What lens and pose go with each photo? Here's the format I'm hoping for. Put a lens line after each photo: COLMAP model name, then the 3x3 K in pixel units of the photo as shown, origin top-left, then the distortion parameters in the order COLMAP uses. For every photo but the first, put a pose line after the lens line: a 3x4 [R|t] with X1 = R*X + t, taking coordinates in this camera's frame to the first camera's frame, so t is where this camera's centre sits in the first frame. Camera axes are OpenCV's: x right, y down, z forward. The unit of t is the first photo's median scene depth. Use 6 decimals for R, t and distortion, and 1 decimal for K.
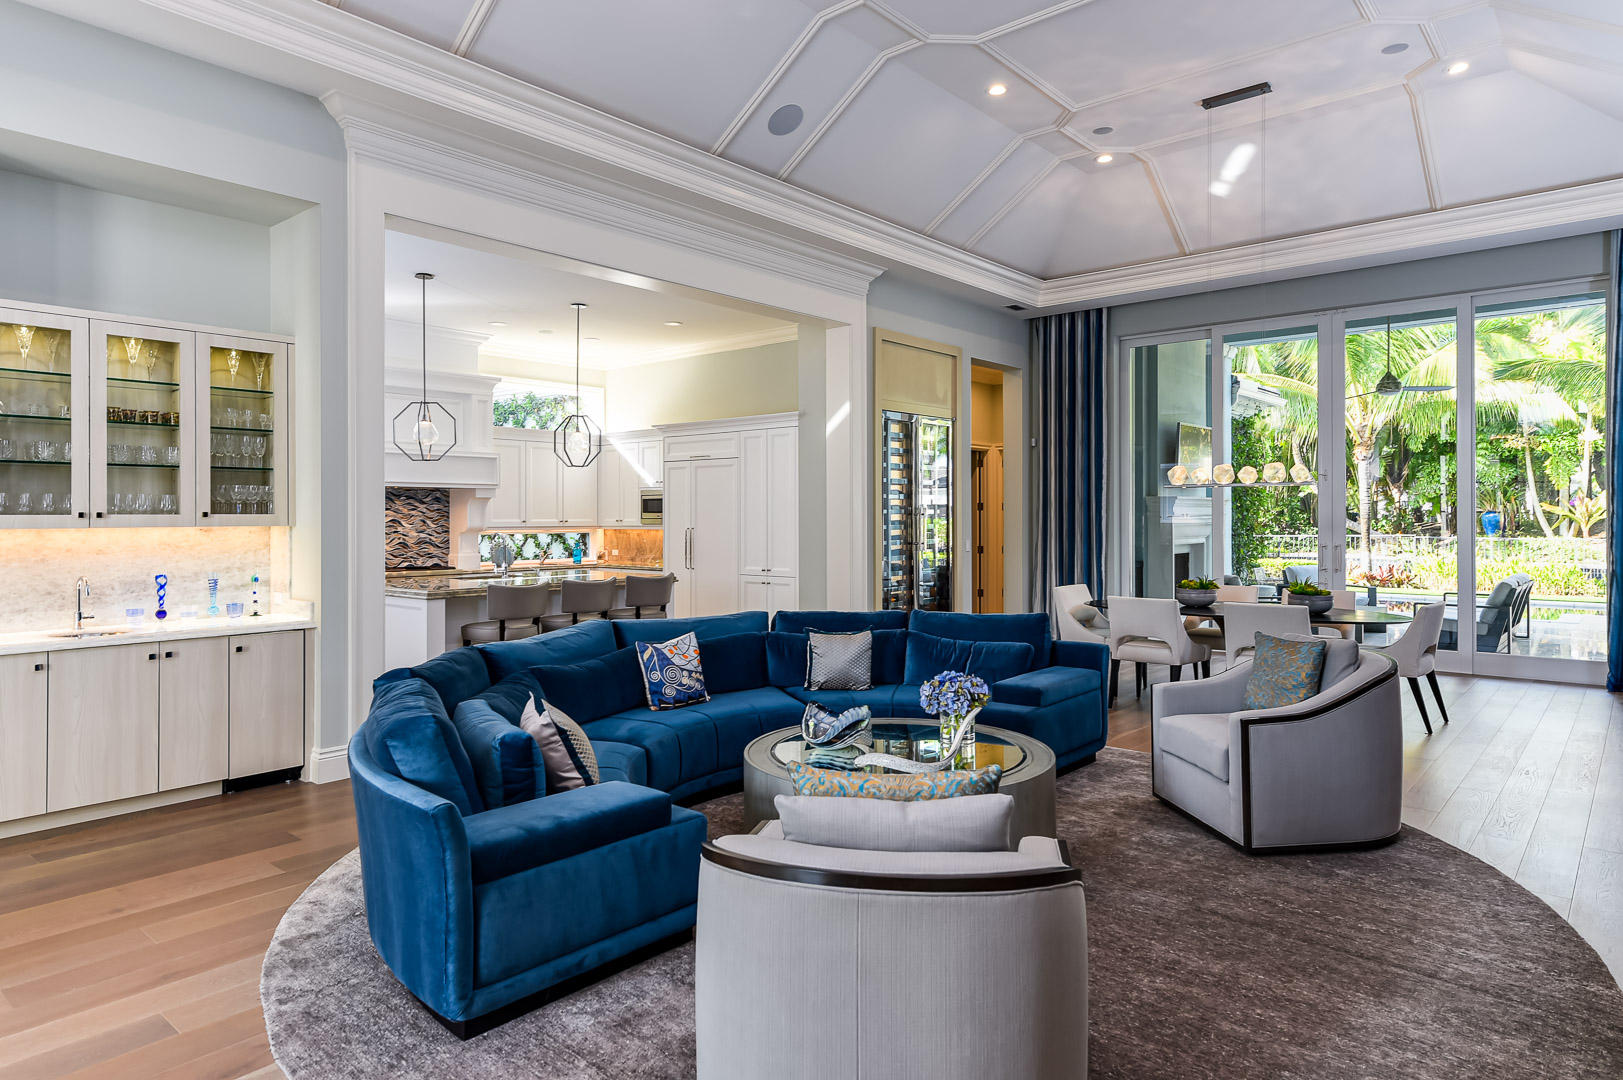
lens RADIAL K [[952.6, 0, 816.5], [0, 952.6, 520.3], [0, 0, 1]] dist [0.006375, -0.000046]
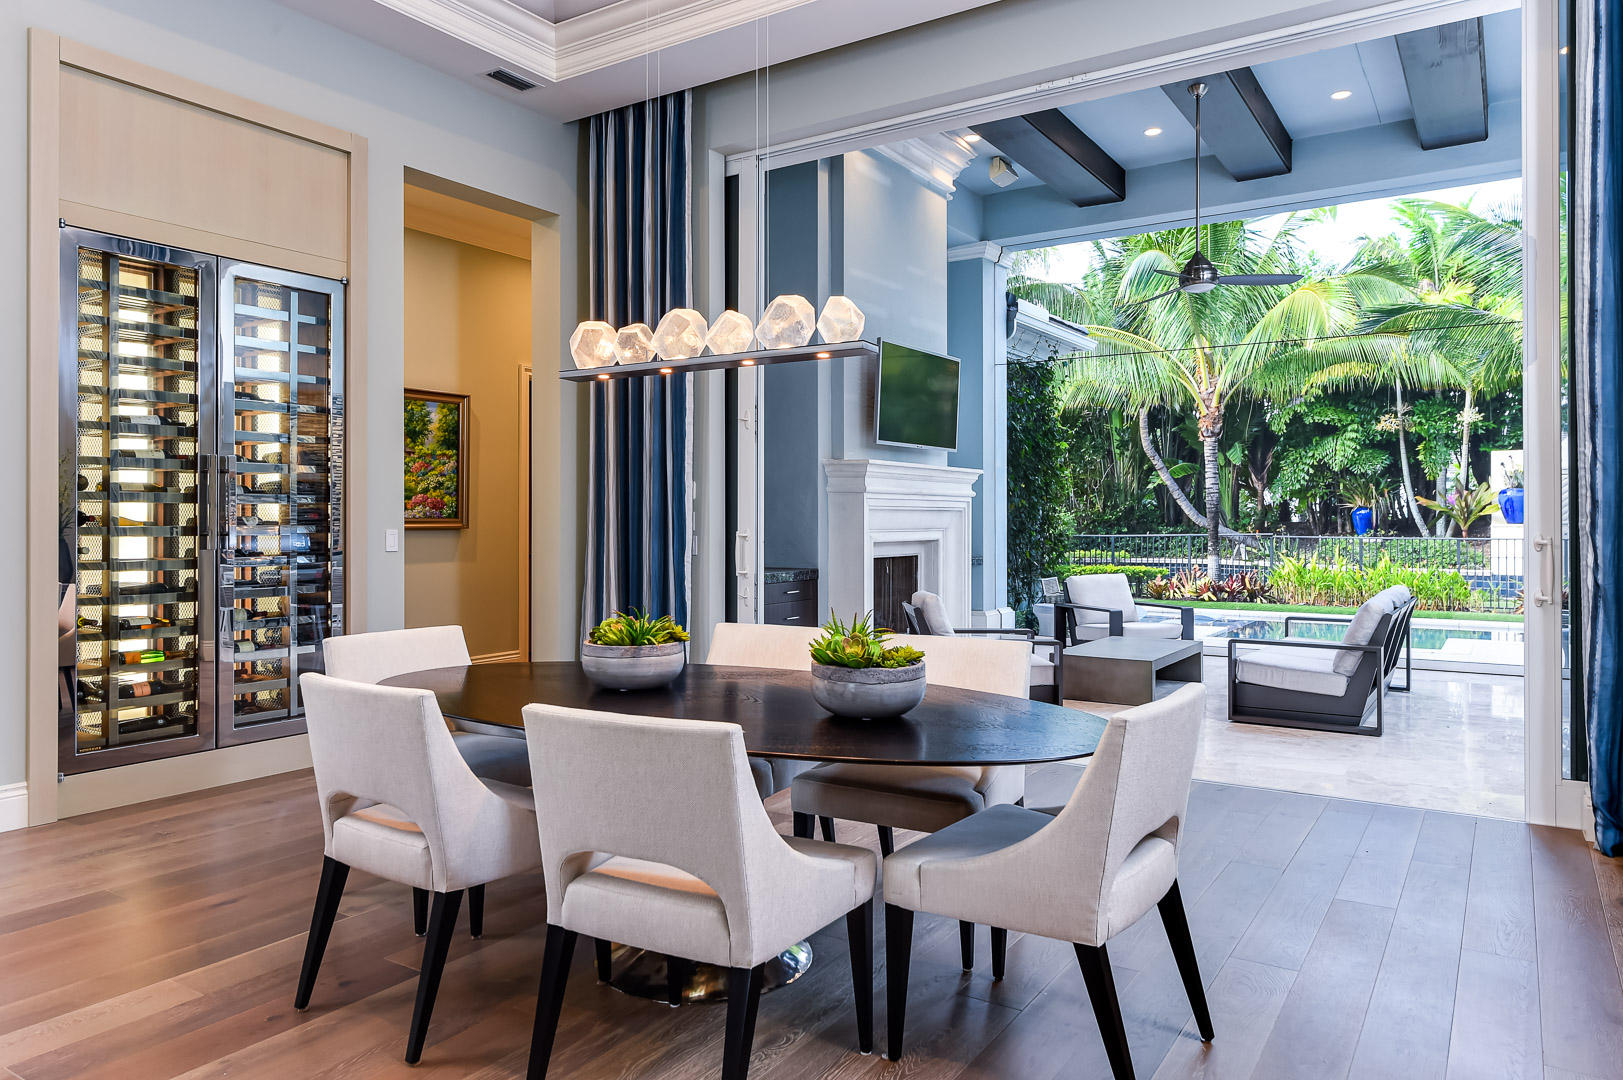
lens RADIAL K [[1084.6, 0, 839.0], [0, 1084.6, 529.3], [0, 0, 1]] dist [0.008299, 0.000788]
pose [[0.986684, -0.001861, 0.162639, 0.115891], [0.001453, 0.999995, 0.002629, 0.007562], [-0.162643, -0.002358, 0.986682, 0.158894]]
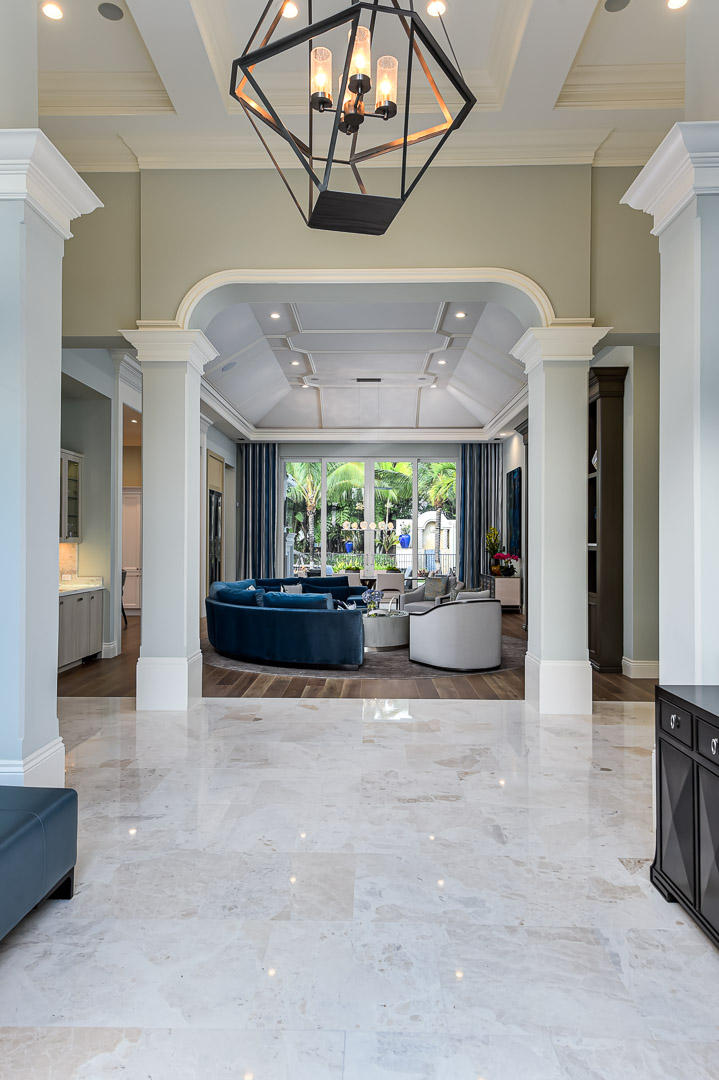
lens RADIAL K [[693.4, 0, 359.5], [0, 693.4, 540.0], [0, 0, 1]] dist [-0.000300, -0.000029]
pose [[0.766742, 0.009217, 0.641889, -0.219276], [-0.003401, 0.999941, -0.010296, 0.002851], [-0.641946, 0.005712, 0.766728, -0.119855]]
